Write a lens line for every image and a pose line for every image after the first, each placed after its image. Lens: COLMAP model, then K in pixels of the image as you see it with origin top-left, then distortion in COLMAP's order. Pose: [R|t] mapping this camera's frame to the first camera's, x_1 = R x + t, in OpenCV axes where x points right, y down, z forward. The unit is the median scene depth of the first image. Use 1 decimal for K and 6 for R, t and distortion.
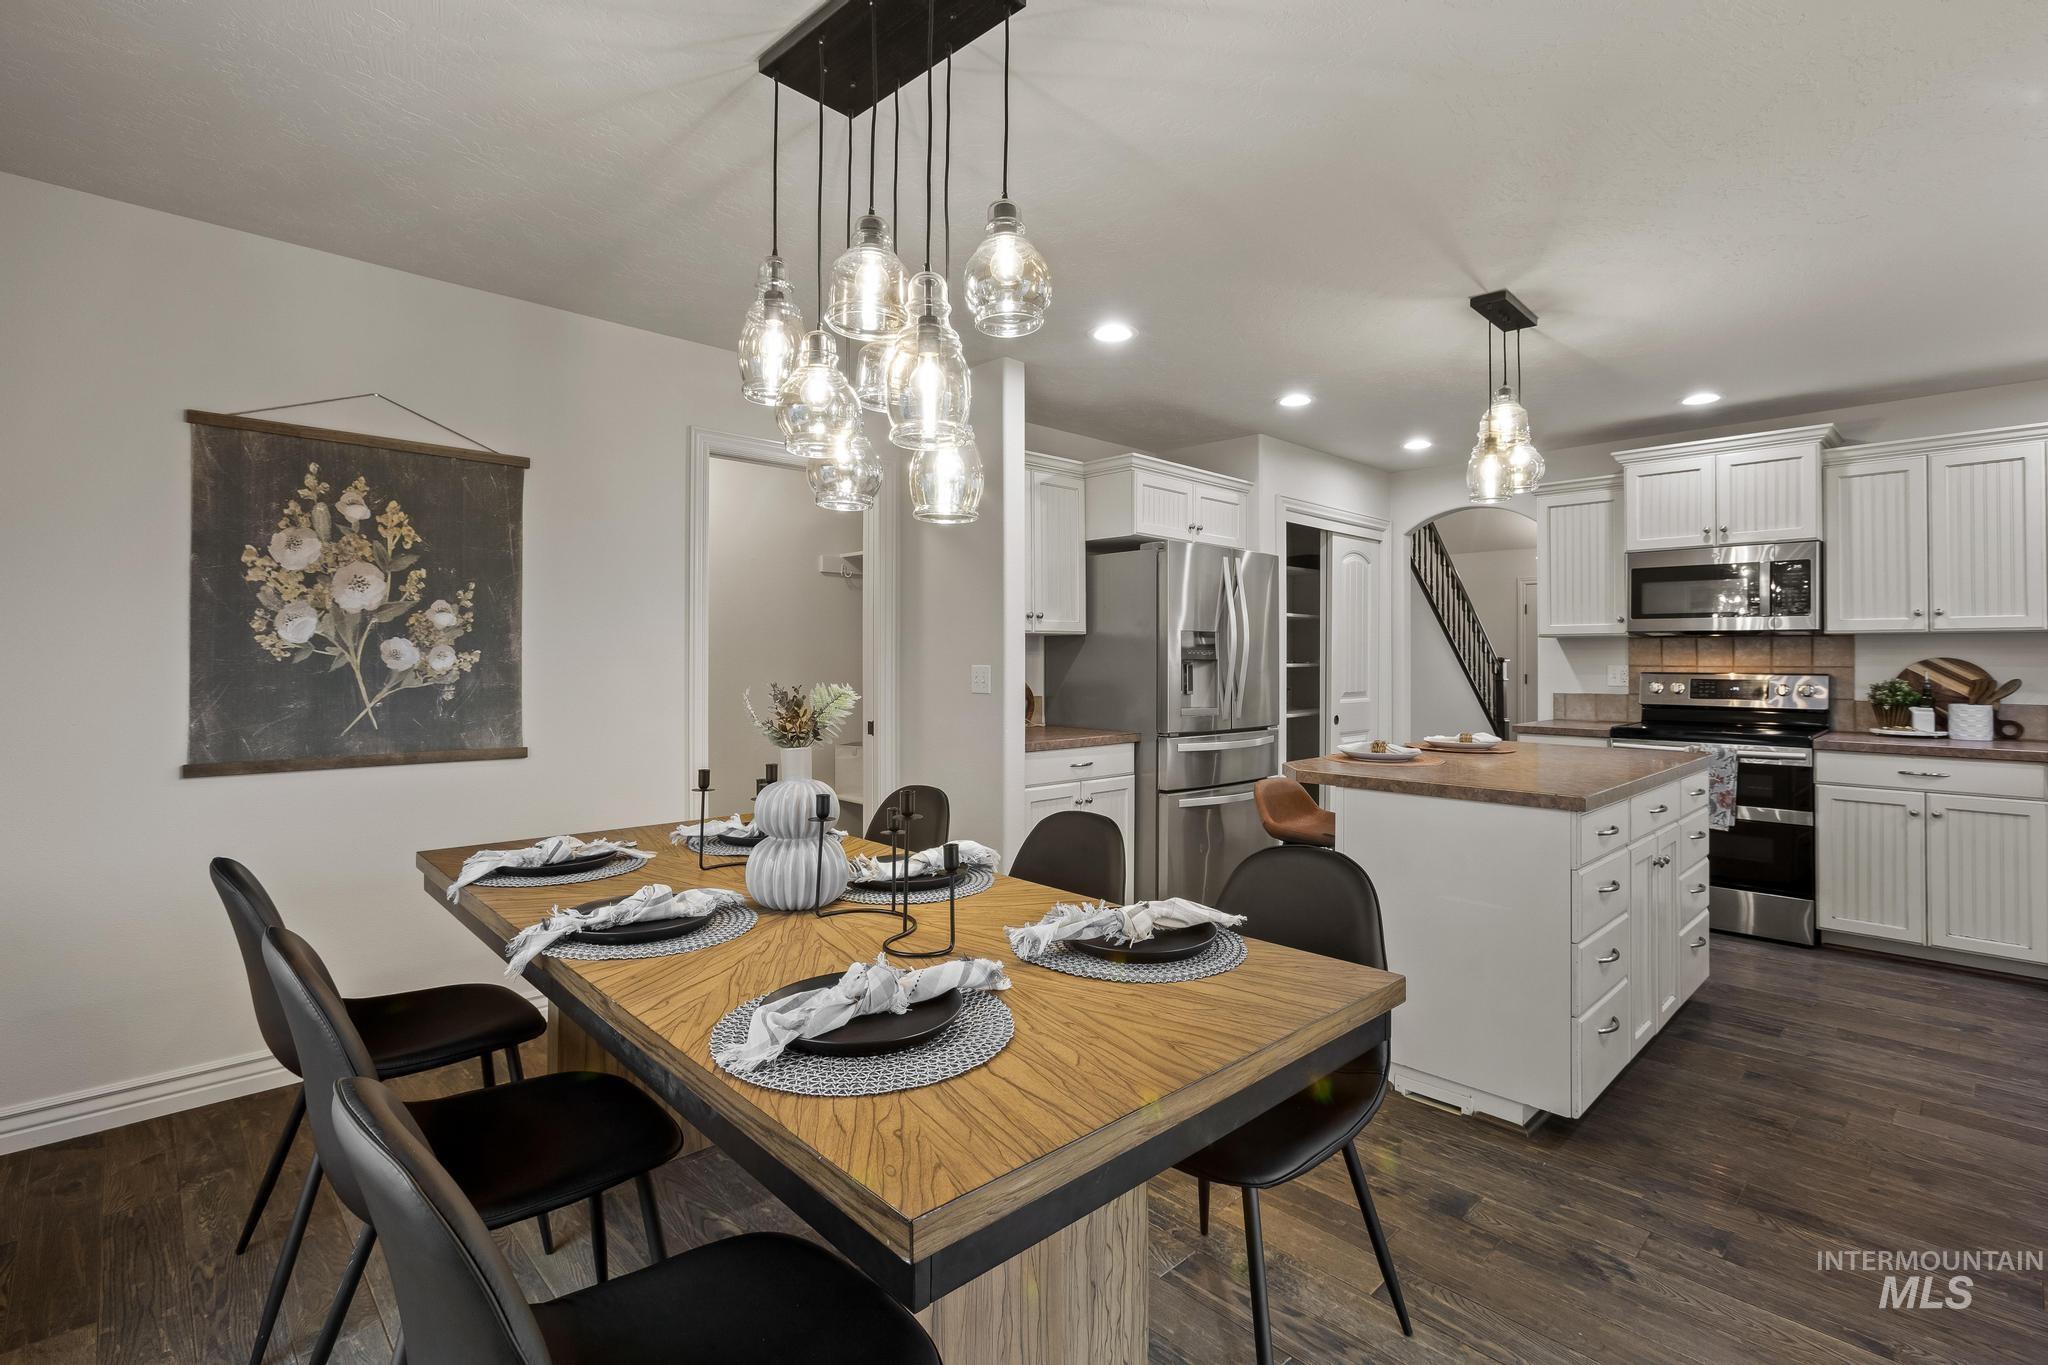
lens RADIAL K [[937.8, 0, 1023.5], [0, 937.8, 647.3], [0, 0, 1]] dist [-0.010631, 0.005296]
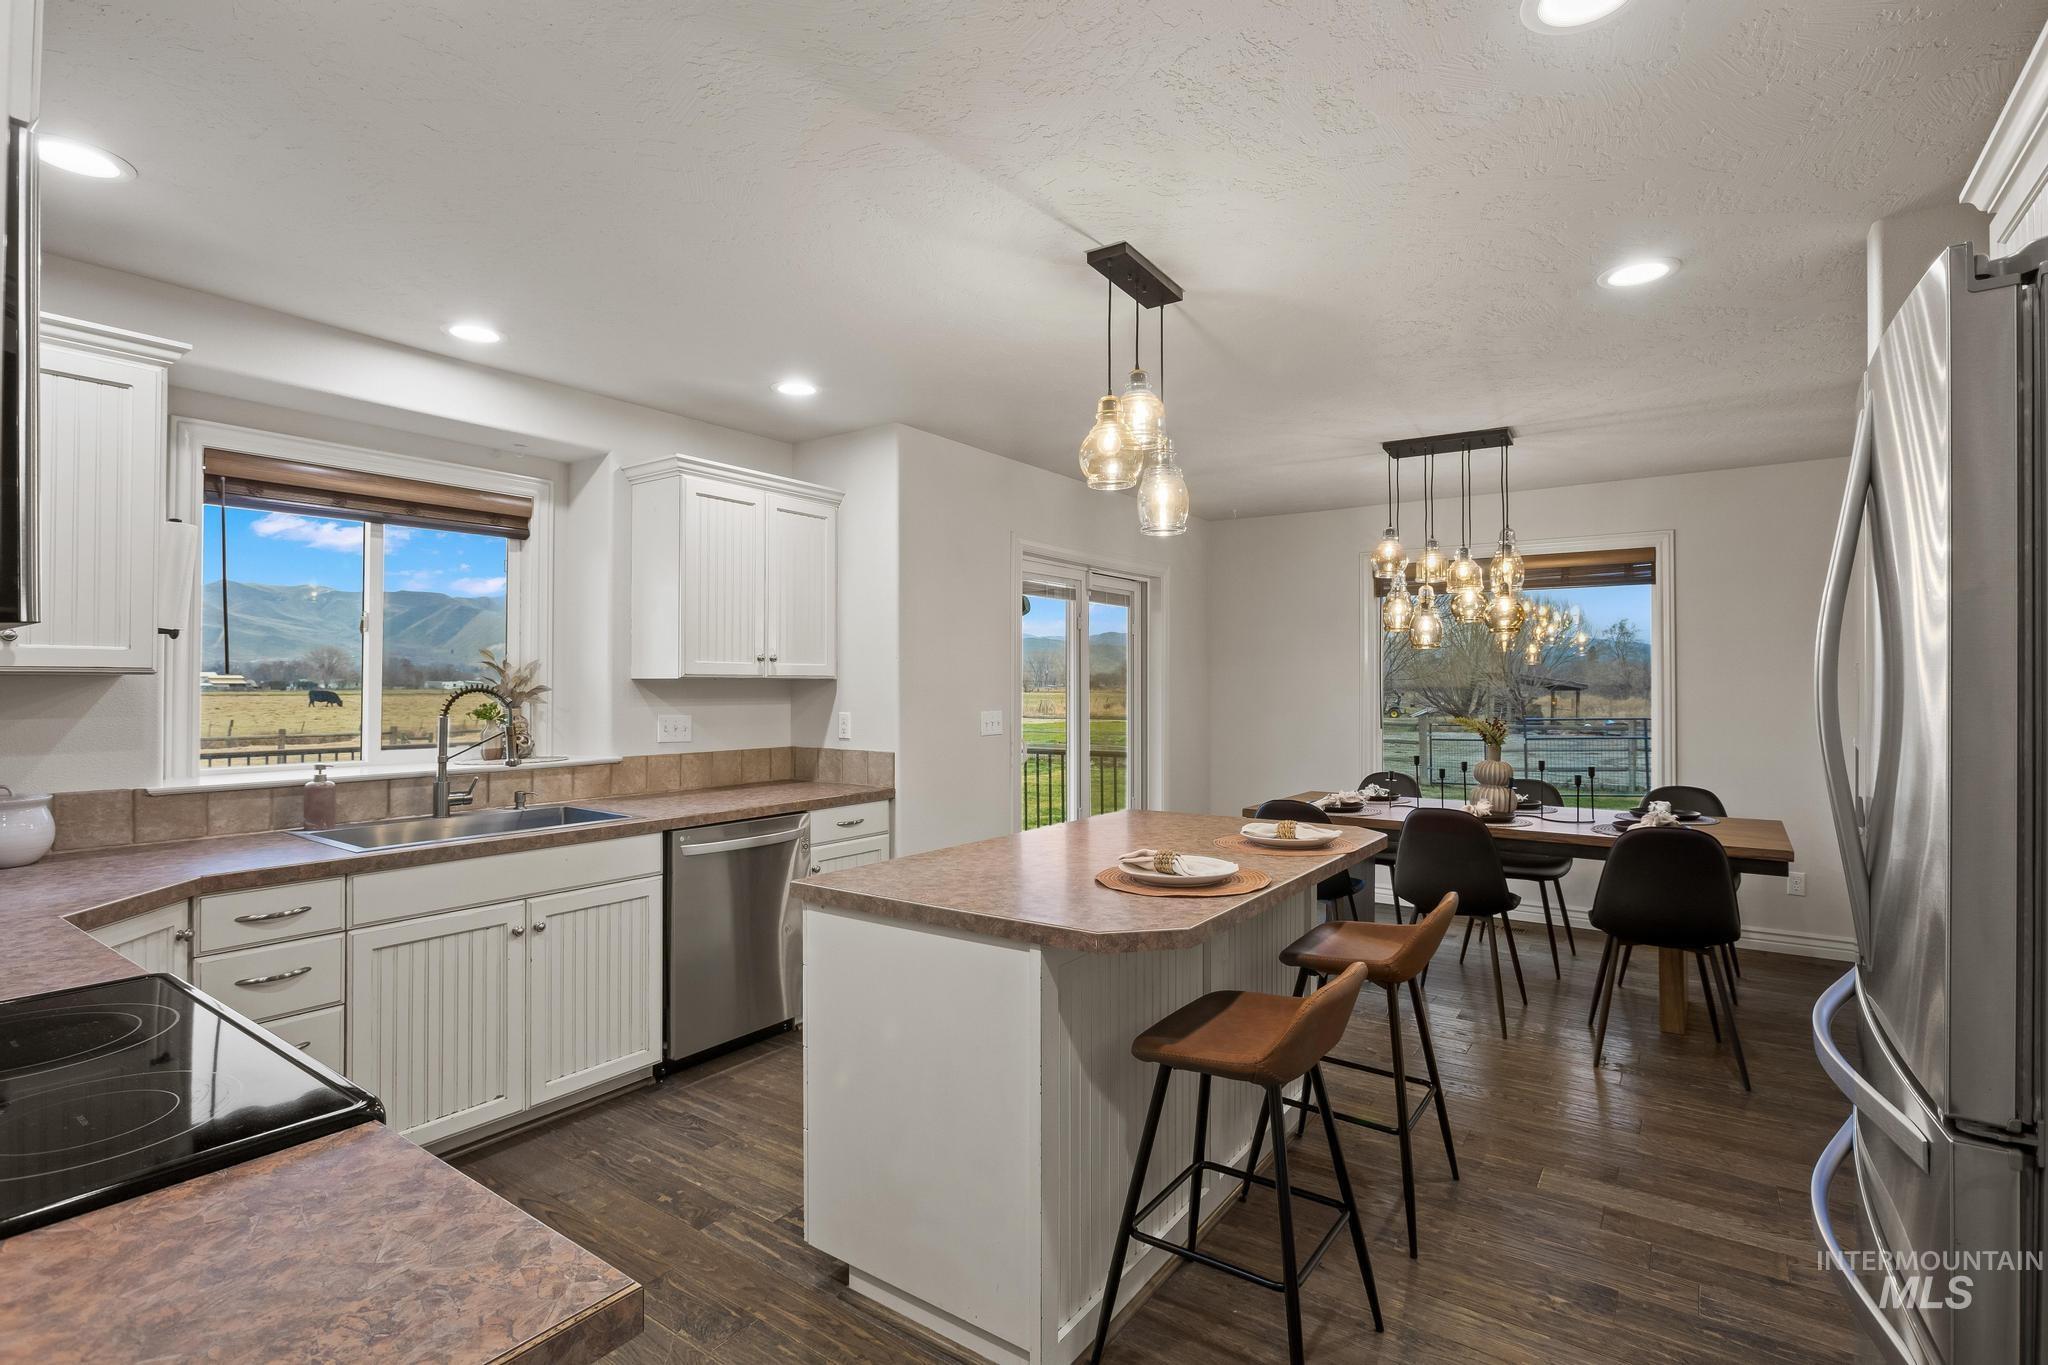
lens RADIAL K [[937.8, 0, 1041.1], [0, 937.8, 684.9], [0, 0, 1]] dist [-0.010631, 0.005296]
pose [[-0.983395, -0.002546, -0.181461, 0.941805], [0.000345, 0.999874, -0.015900, -0.005490], [0.181478, -0.015698, -0.983270, 2.248191]]
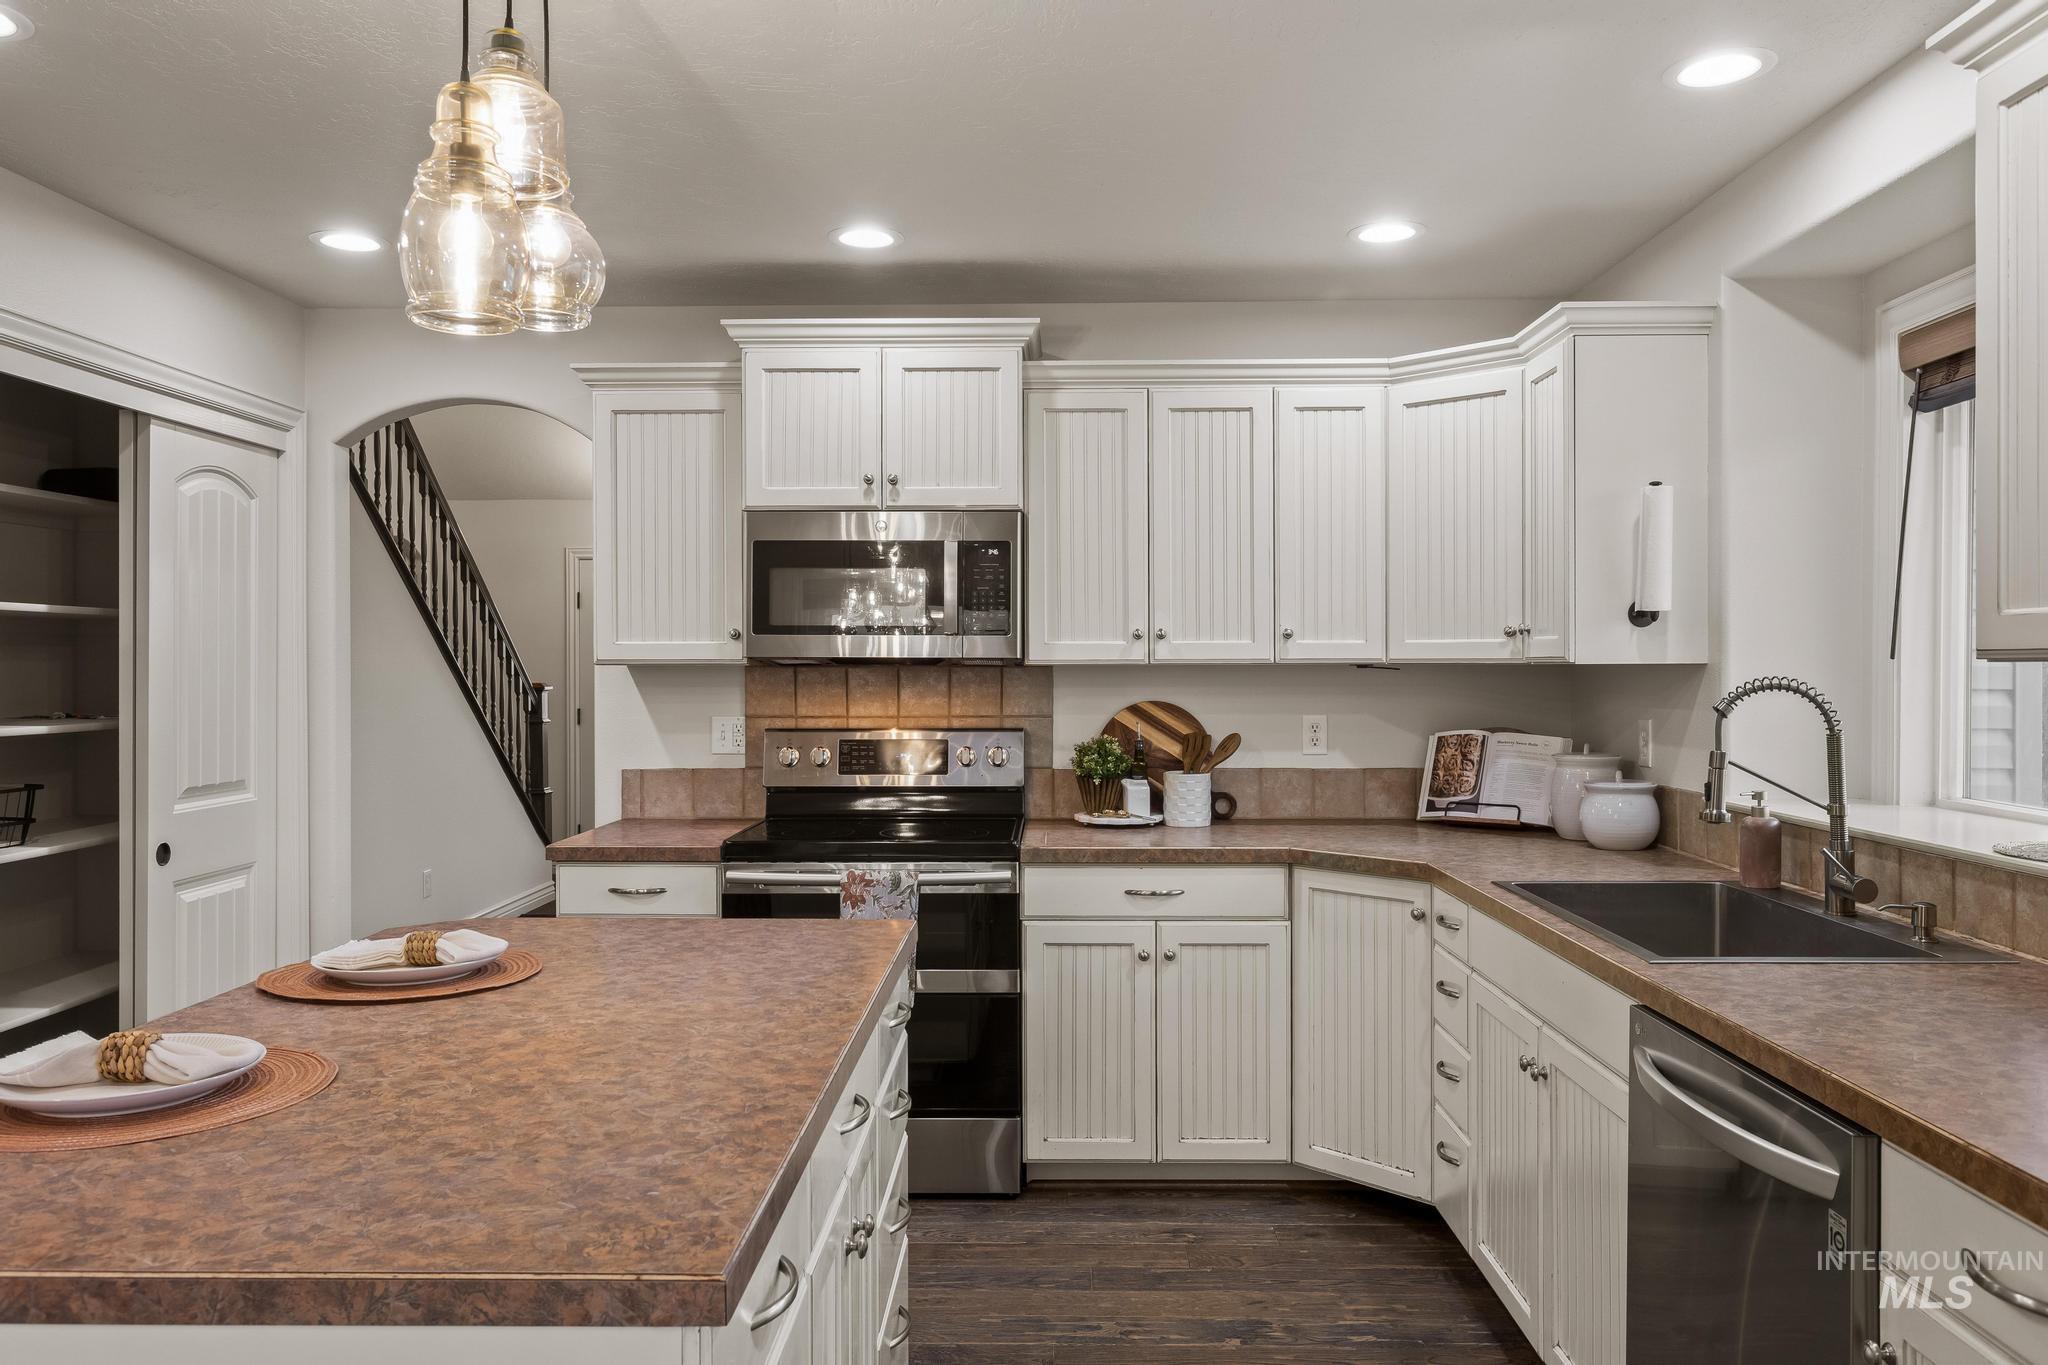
lens RADIAL K [[1452.0, 0, 1022.6], [0, 1452.0, 679.3], [0, 0, 1]] dist [0.002770, 0.002919]
pose [[0.706164, -0.010706, 0.707967, 0.318240], [-0.004534, 0.999797, 0.019641, -0.041042], [-0.708033, -0.017080, 0.705972, 0.568087]]
